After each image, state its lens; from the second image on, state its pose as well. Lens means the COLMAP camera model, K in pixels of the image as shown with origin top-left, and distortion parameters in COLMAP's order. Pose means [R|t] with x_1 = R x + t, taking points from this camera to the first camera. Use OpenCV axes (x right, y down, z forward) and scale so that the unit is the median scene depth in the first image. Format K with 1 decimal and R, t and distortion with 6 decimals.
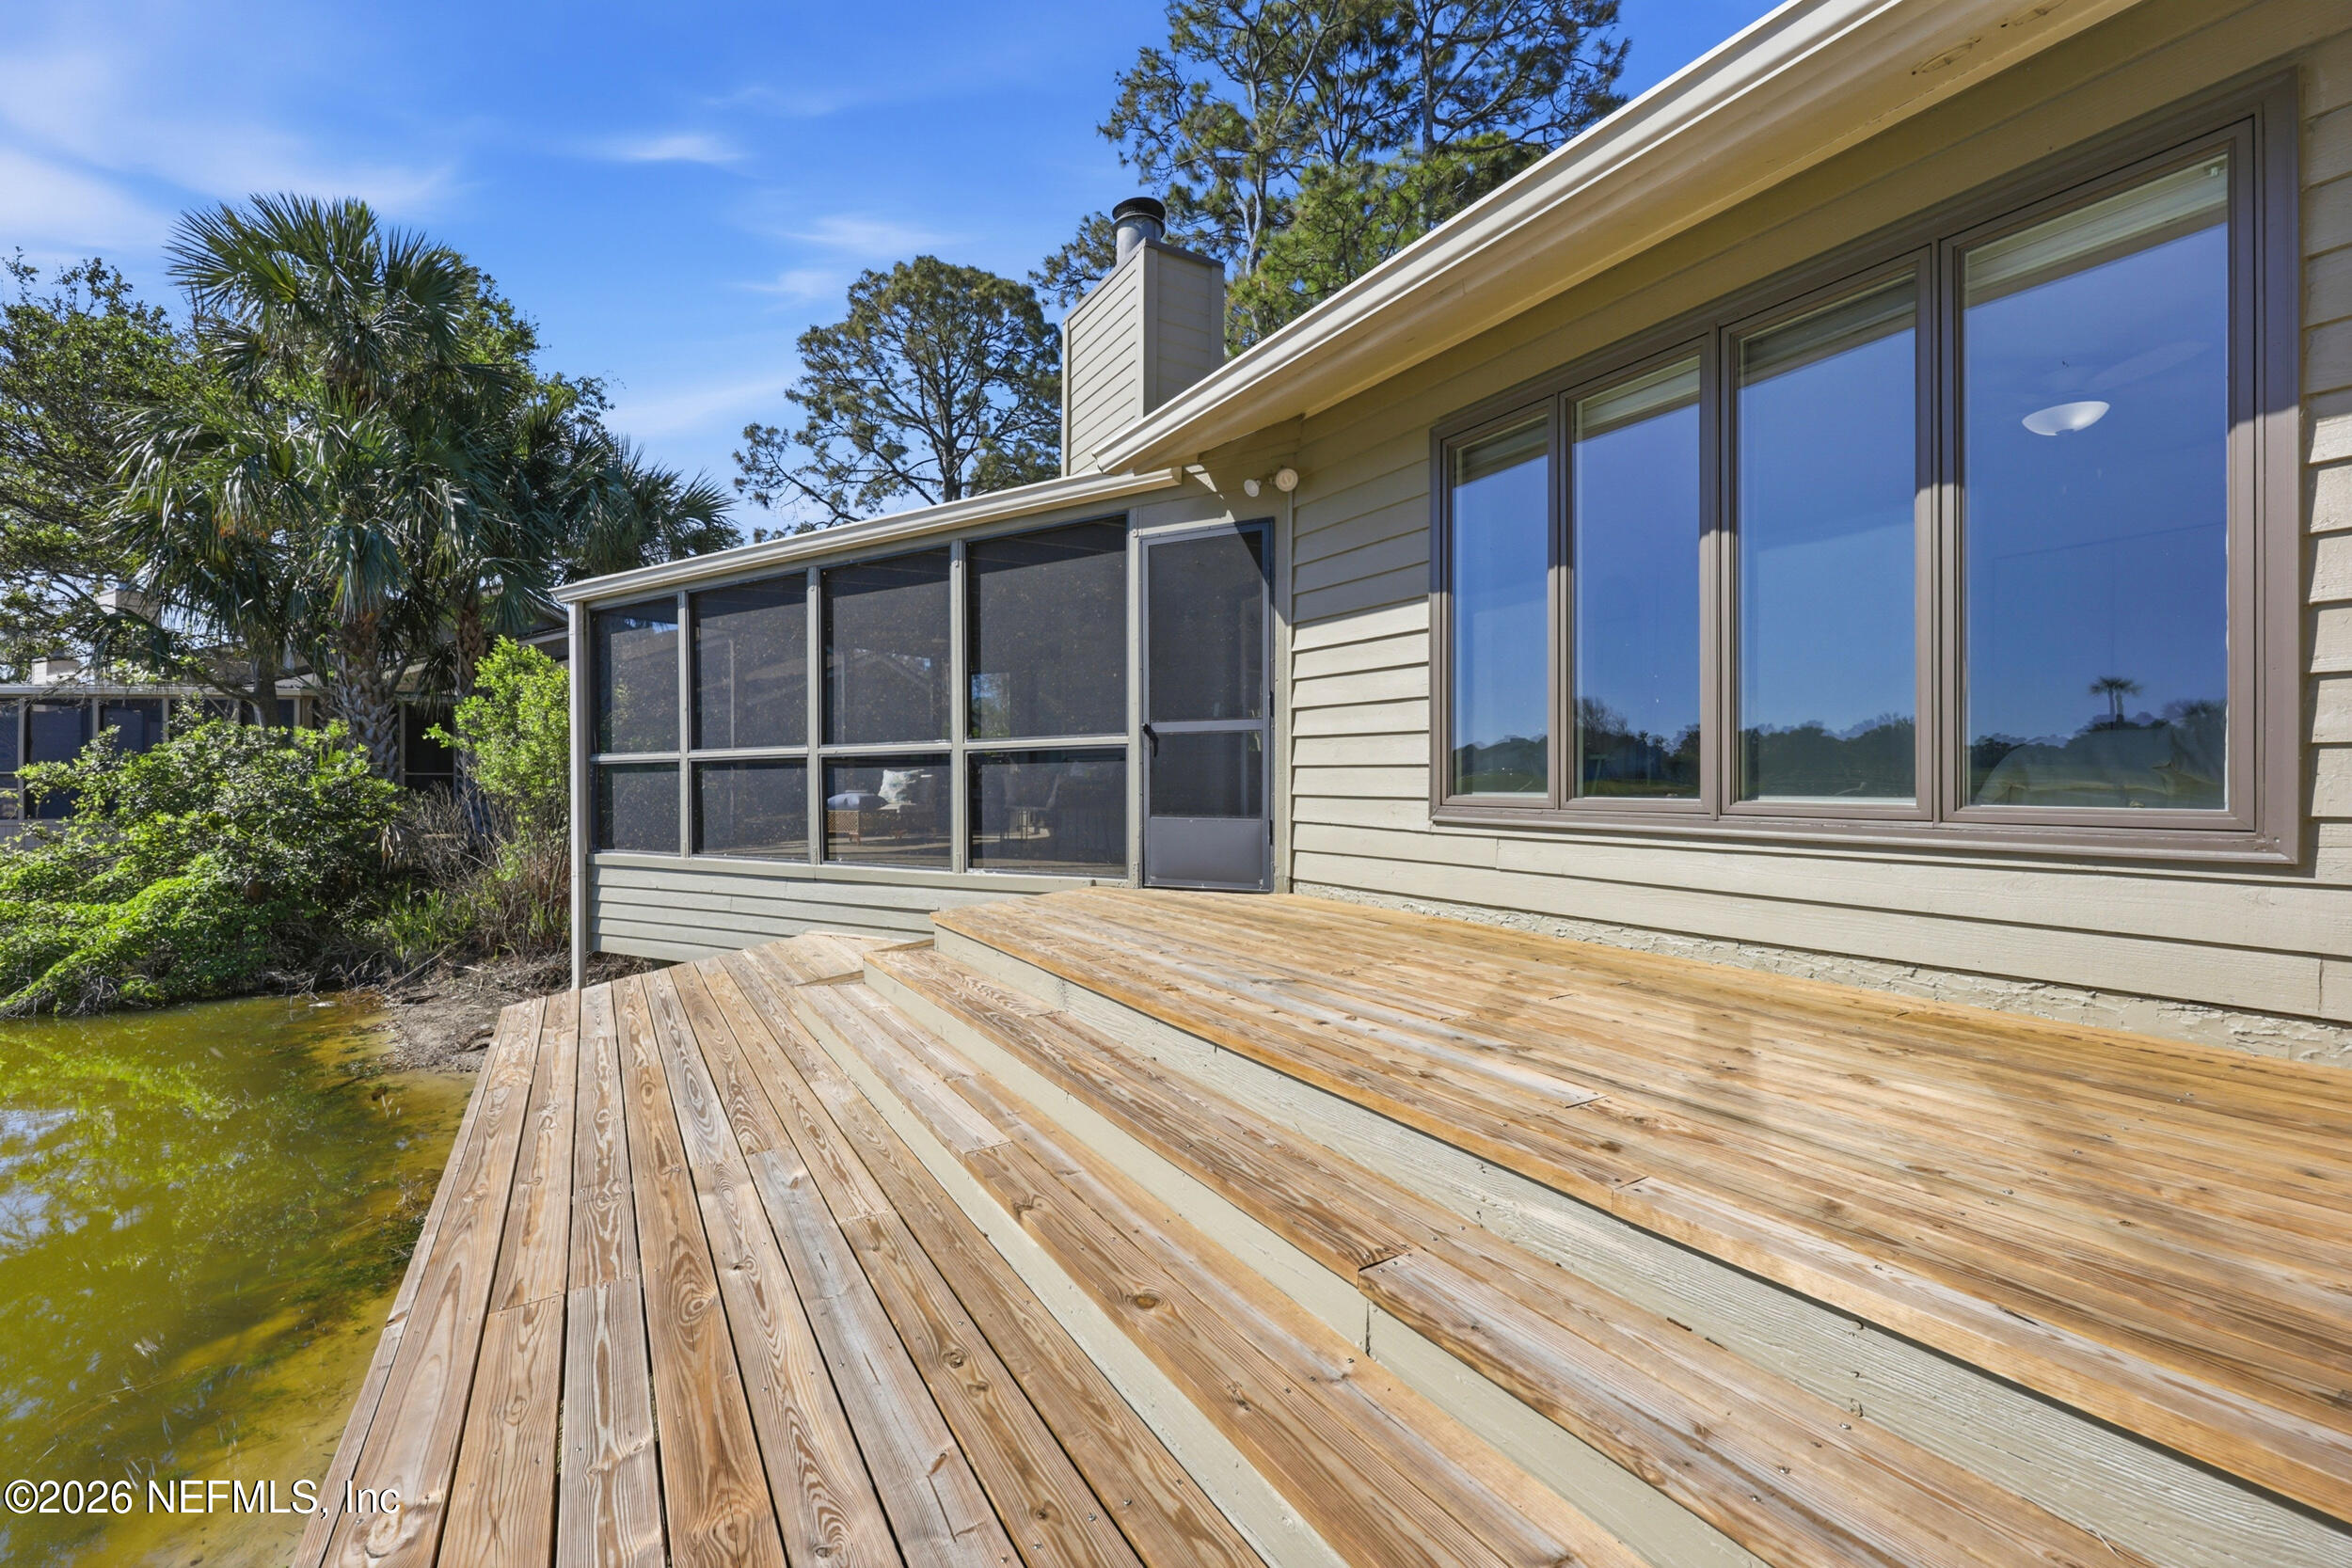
lens RADIAL K [[956.6, 0, 1161.5], [0, 956.6, 788.8], [0, 0, 1]] dist [0.004479, 0.000741]
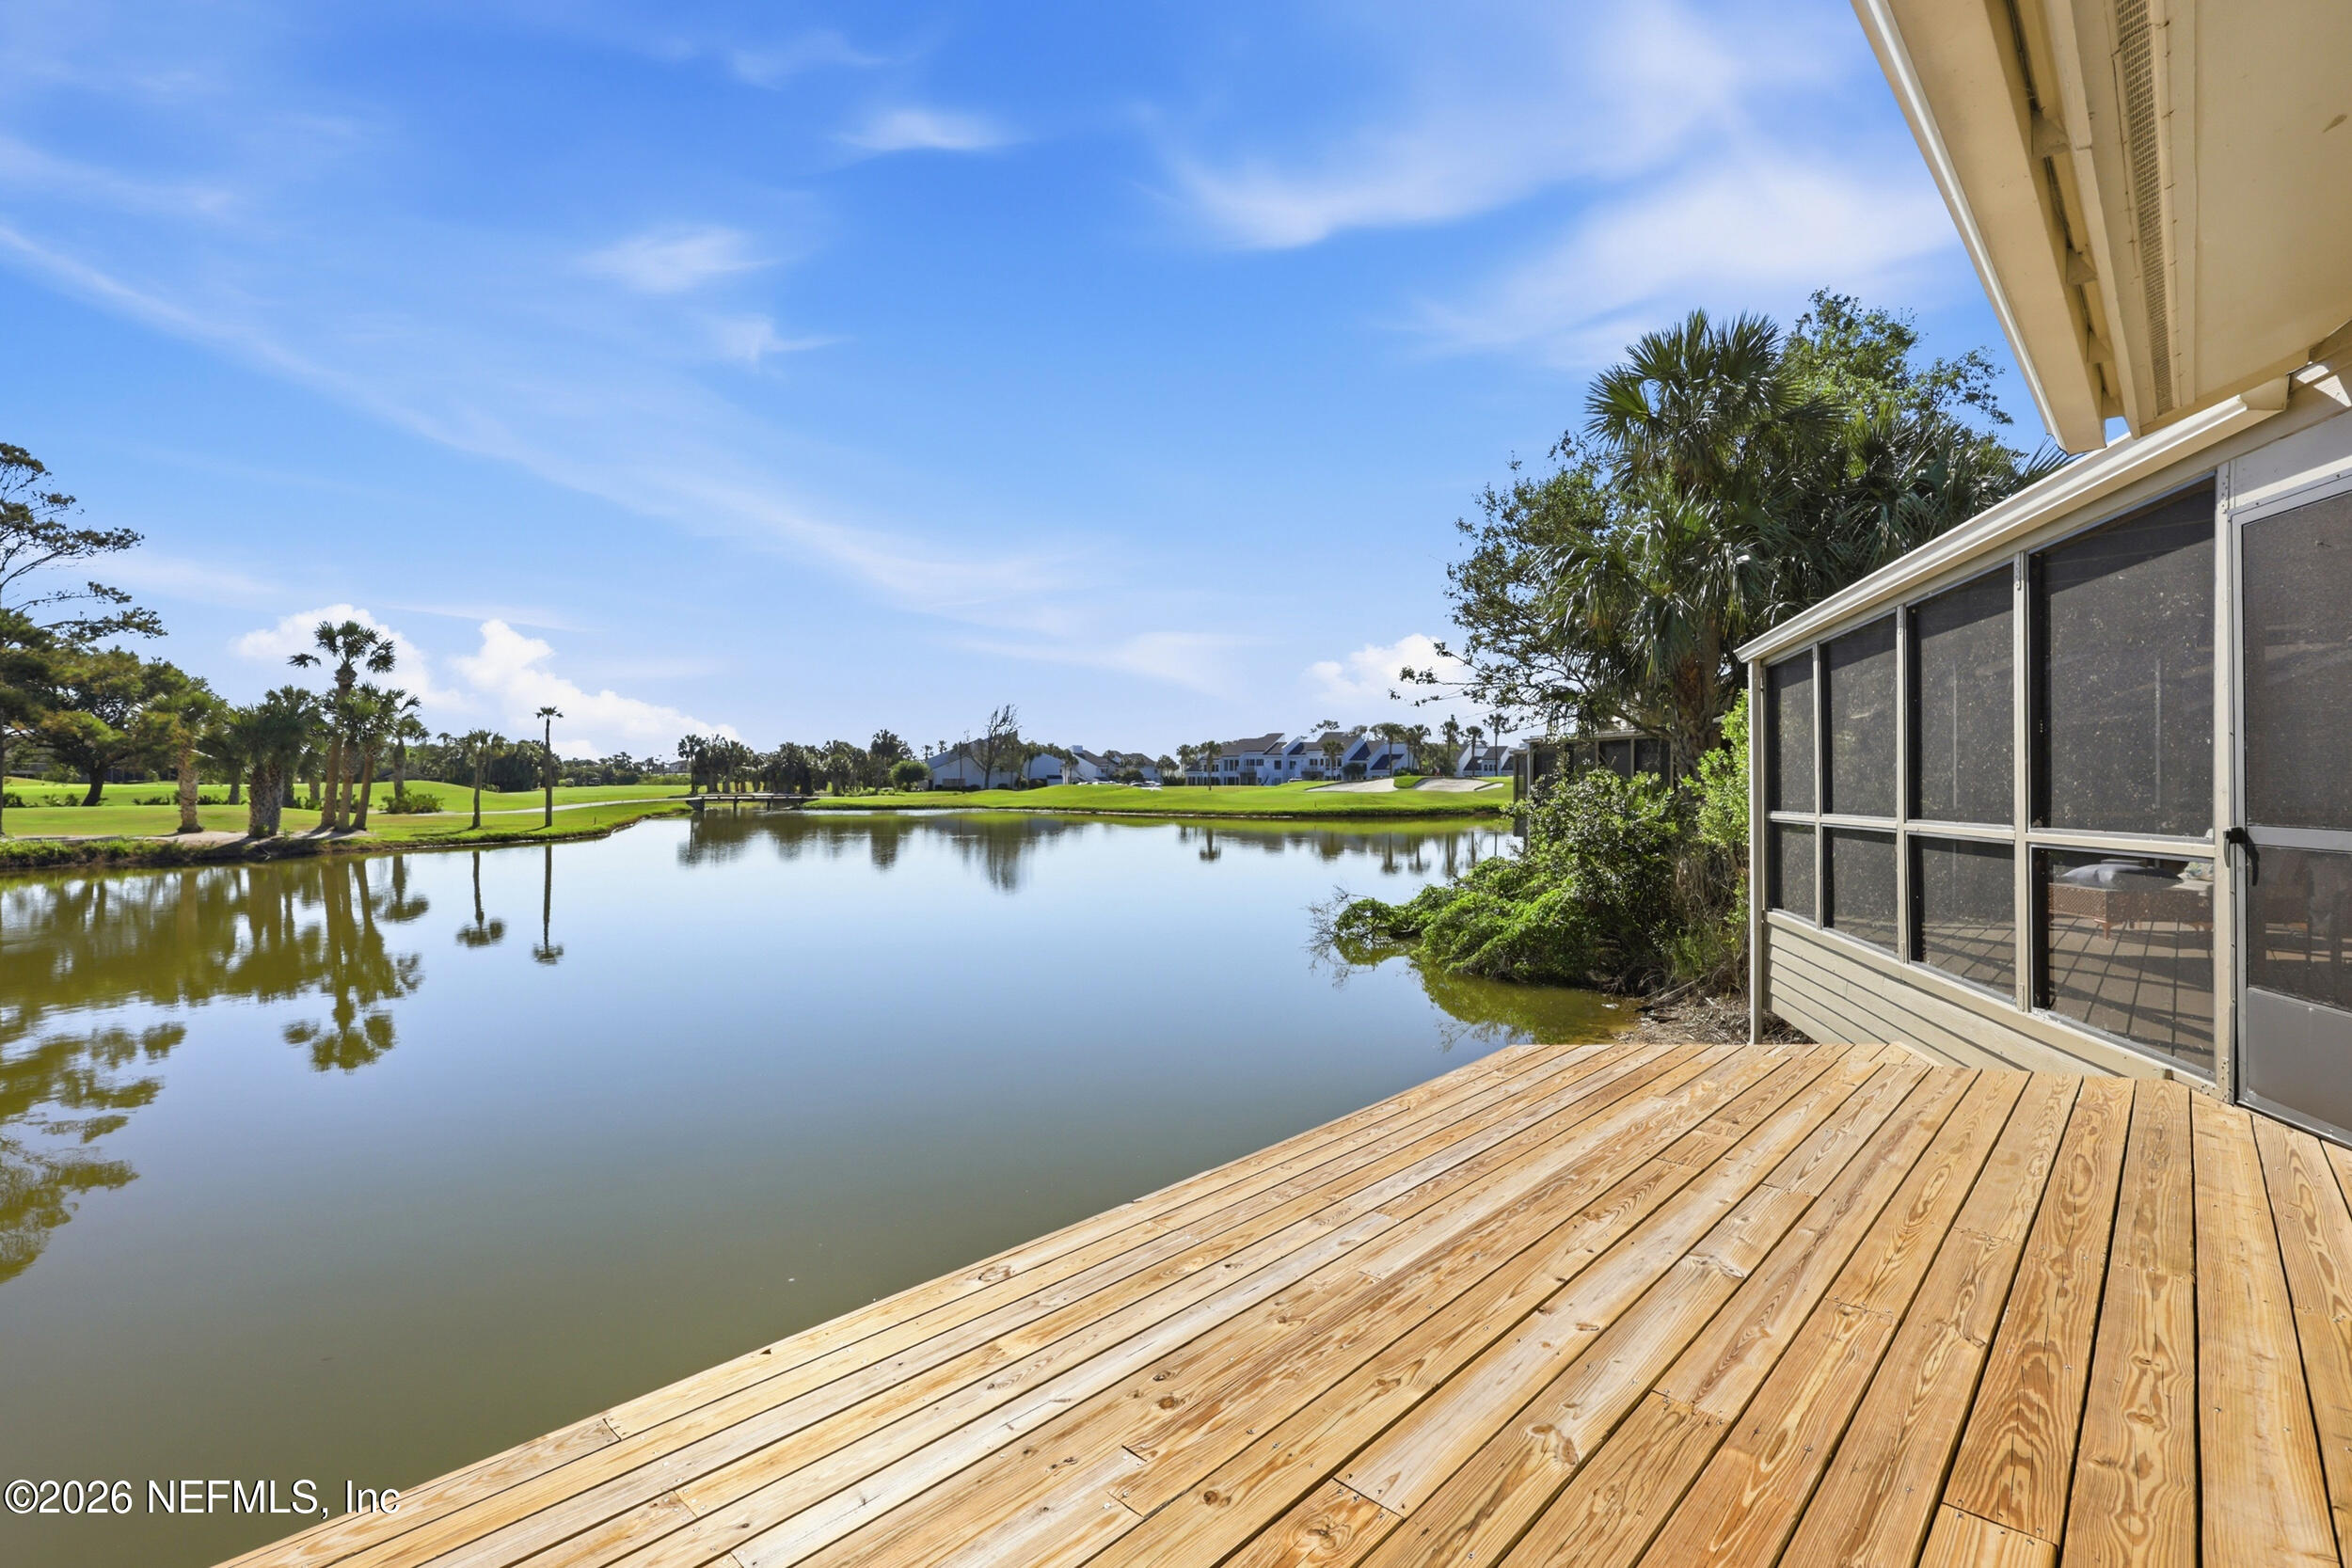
lens RADIAL K [[1023.4, 0, 1188.3], [0, 1023.4, 779.7], [0, 0, 1]] dist [0.002881, 0.000177]
pose [[0.275124, -0.006835, -0.961384, 0.360938], [-0.005276, 0.999949, -0.008619, -0.077177], [0.961394, 0.007443, 0.275074, 0.178920]]
